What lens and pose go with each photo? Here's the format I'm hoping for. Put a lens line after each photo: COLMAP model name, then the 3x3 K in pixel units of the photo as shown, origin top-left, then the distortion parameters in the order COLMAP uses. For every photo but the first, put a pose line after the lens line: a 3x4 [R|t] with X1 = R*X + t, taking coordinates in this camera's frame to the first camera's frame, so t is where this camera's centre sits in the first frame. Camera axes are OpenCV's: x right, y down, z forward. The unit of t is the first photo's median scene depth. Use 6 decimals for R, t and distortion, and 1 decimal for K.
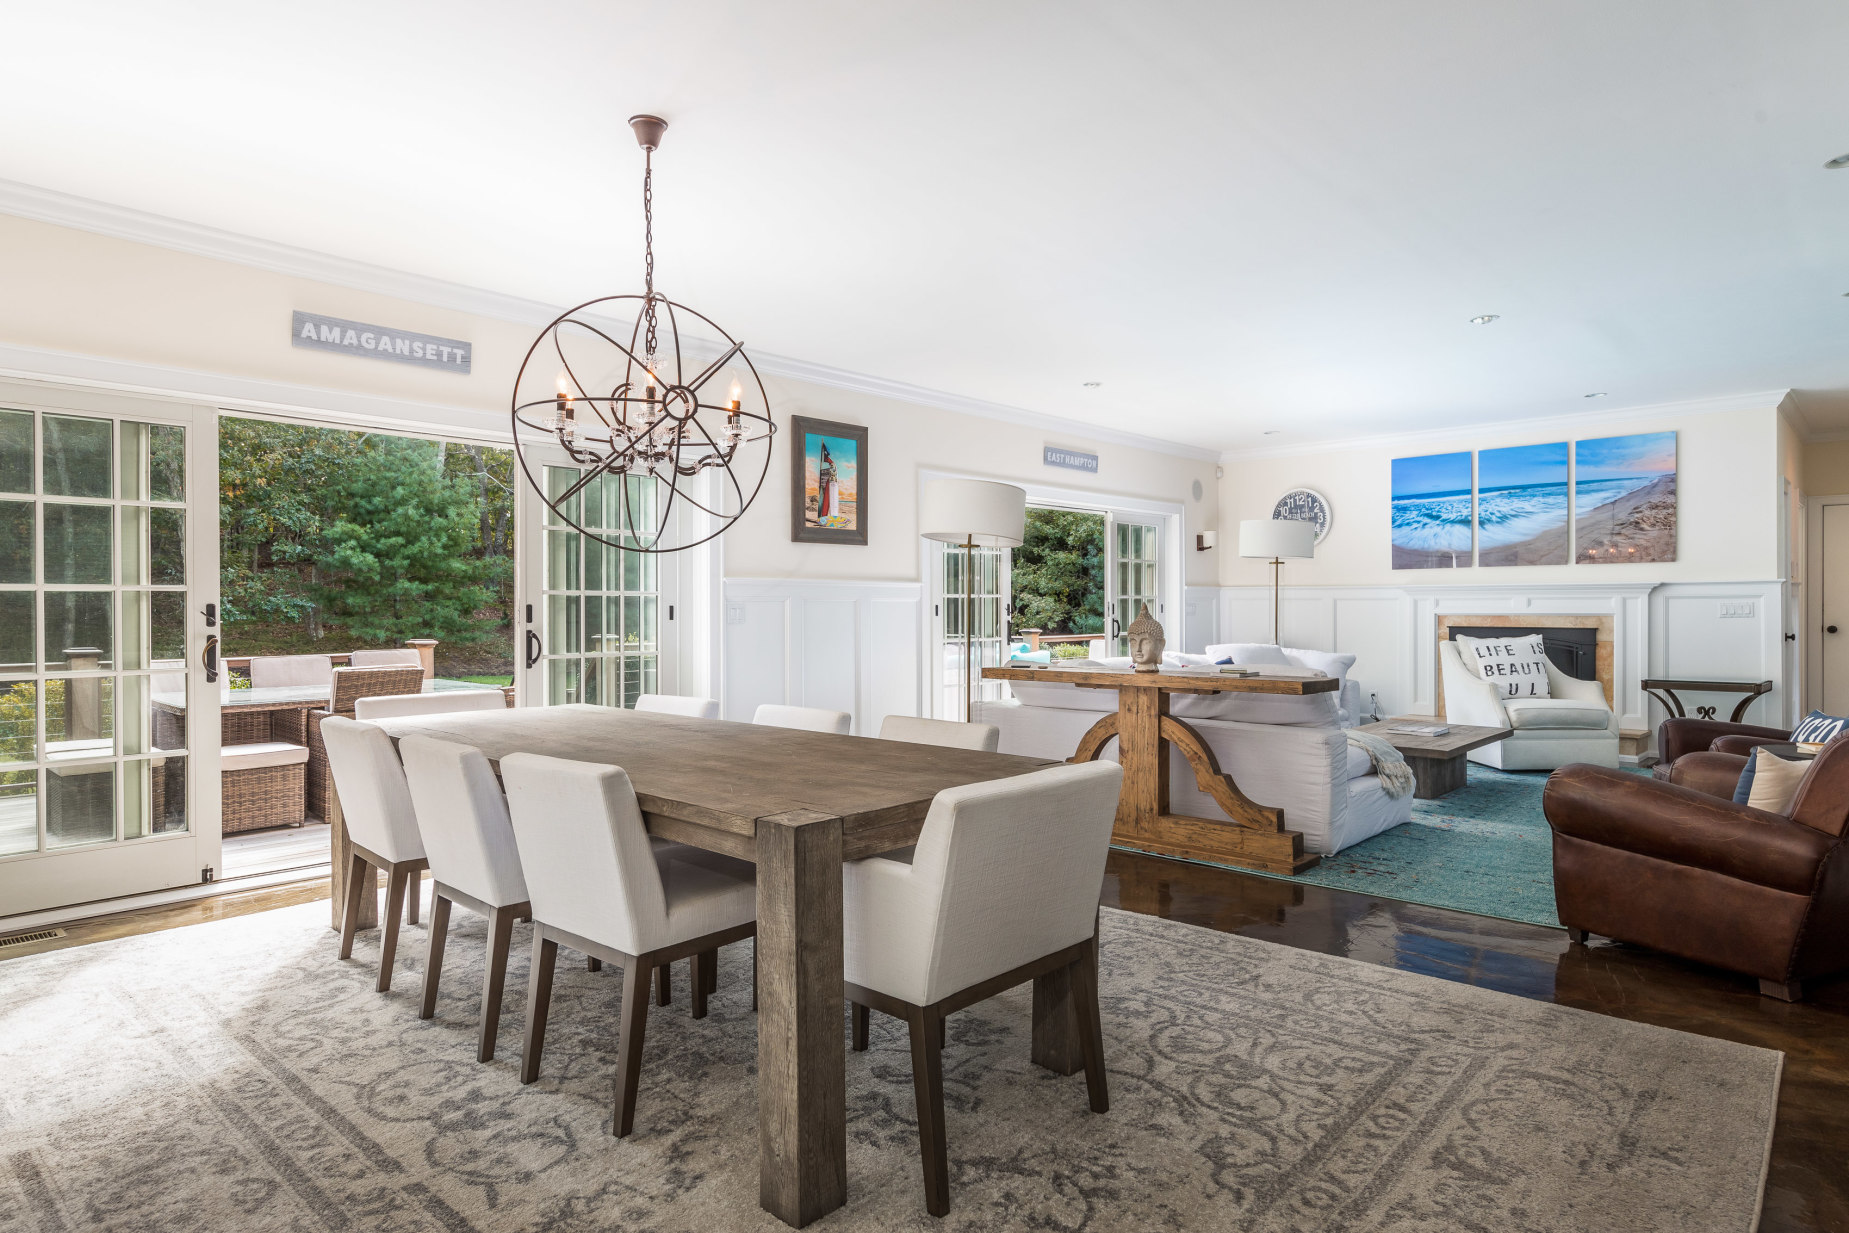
lens RADIAL K [[1039.9, 0, 924.5], [0, 1039.9, 616.5], [0, 0, 1]] dist [-0.001534, -0.000193]
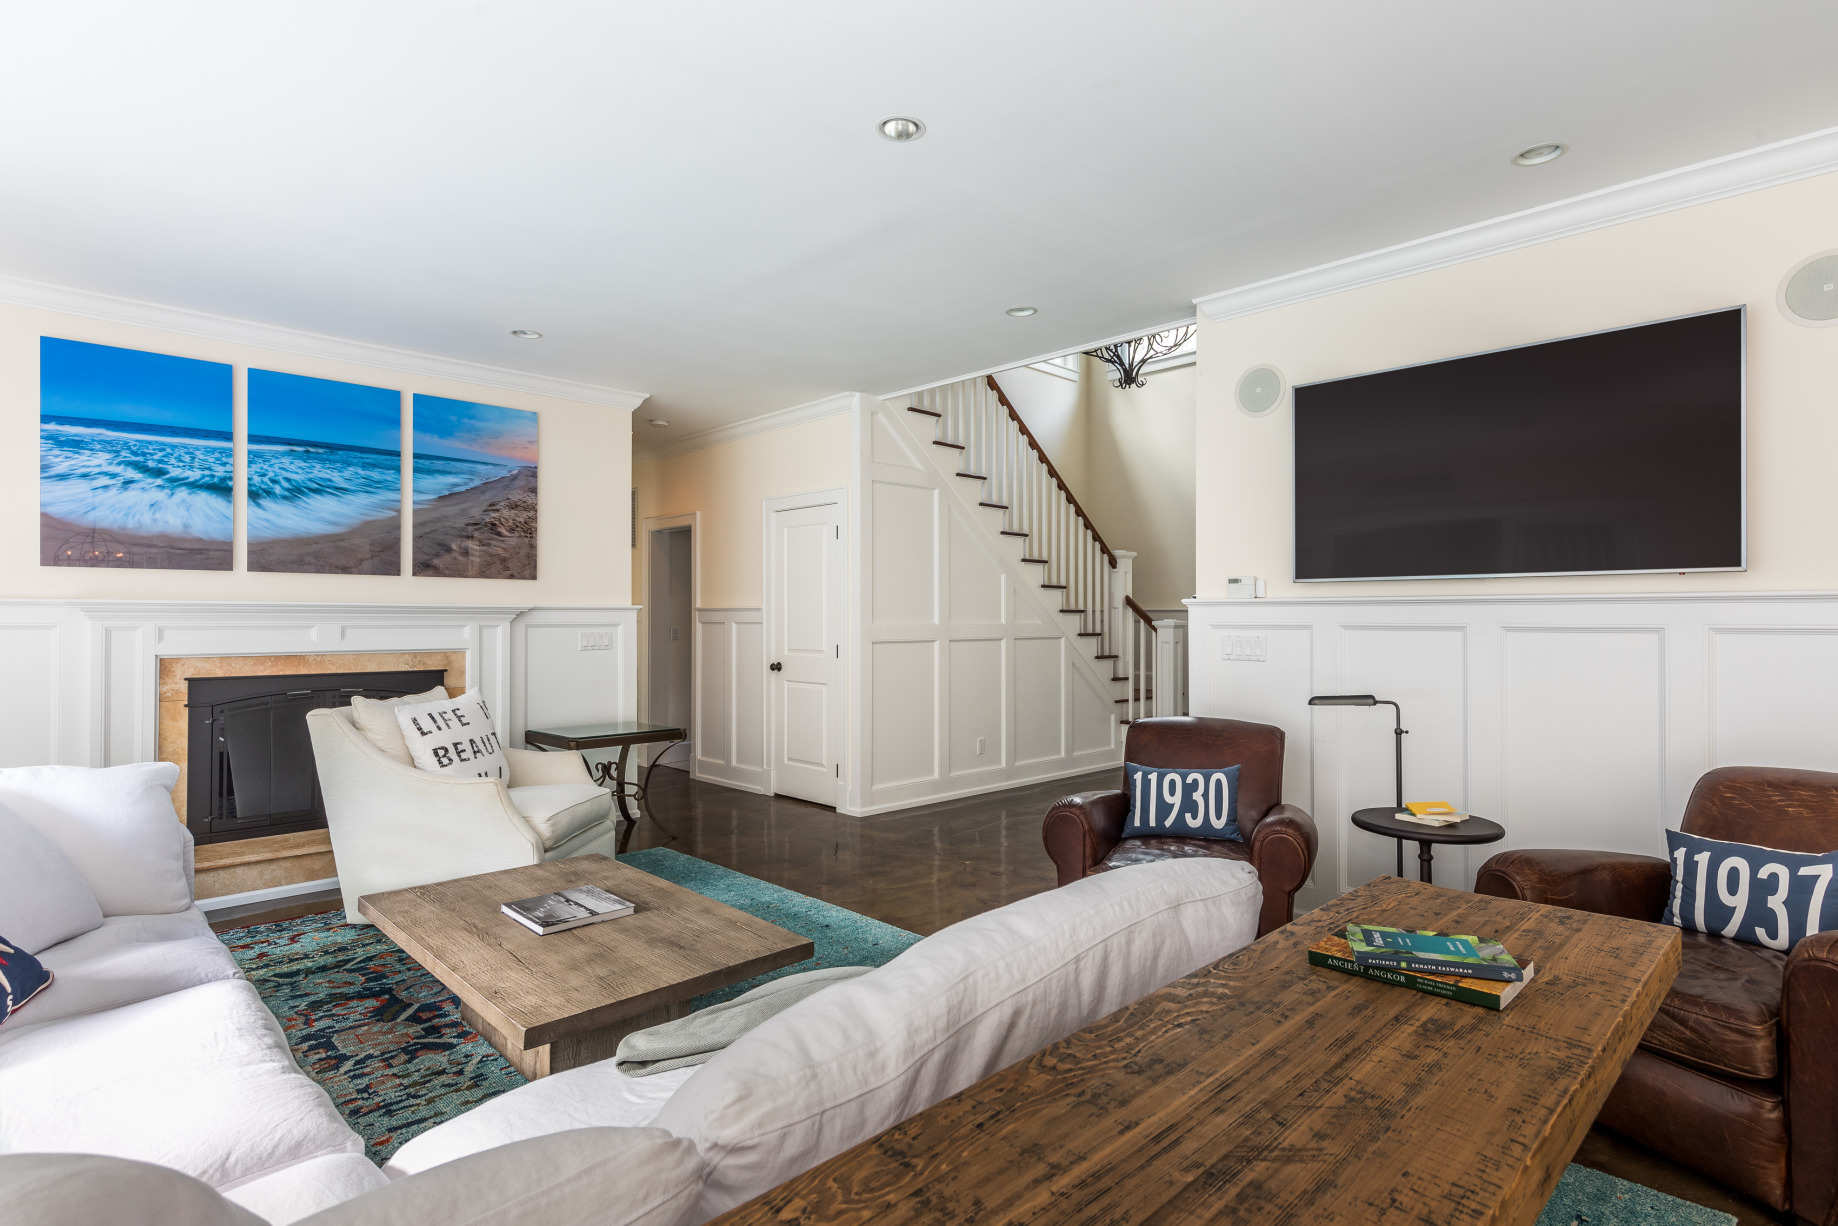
lens RADIAL K [[910.2, 0, 919.0], [0, 910.2, 613.0], [0, 0, 1]] dist [0.002780, 0.000328]
pose [[0.038572, 0.013191, 0.999169, 0.051707], [0.010494, 0.999852, -0.013605, -0.015076], [-0.999201, 0.011010, 0.038428, 0.654685]]
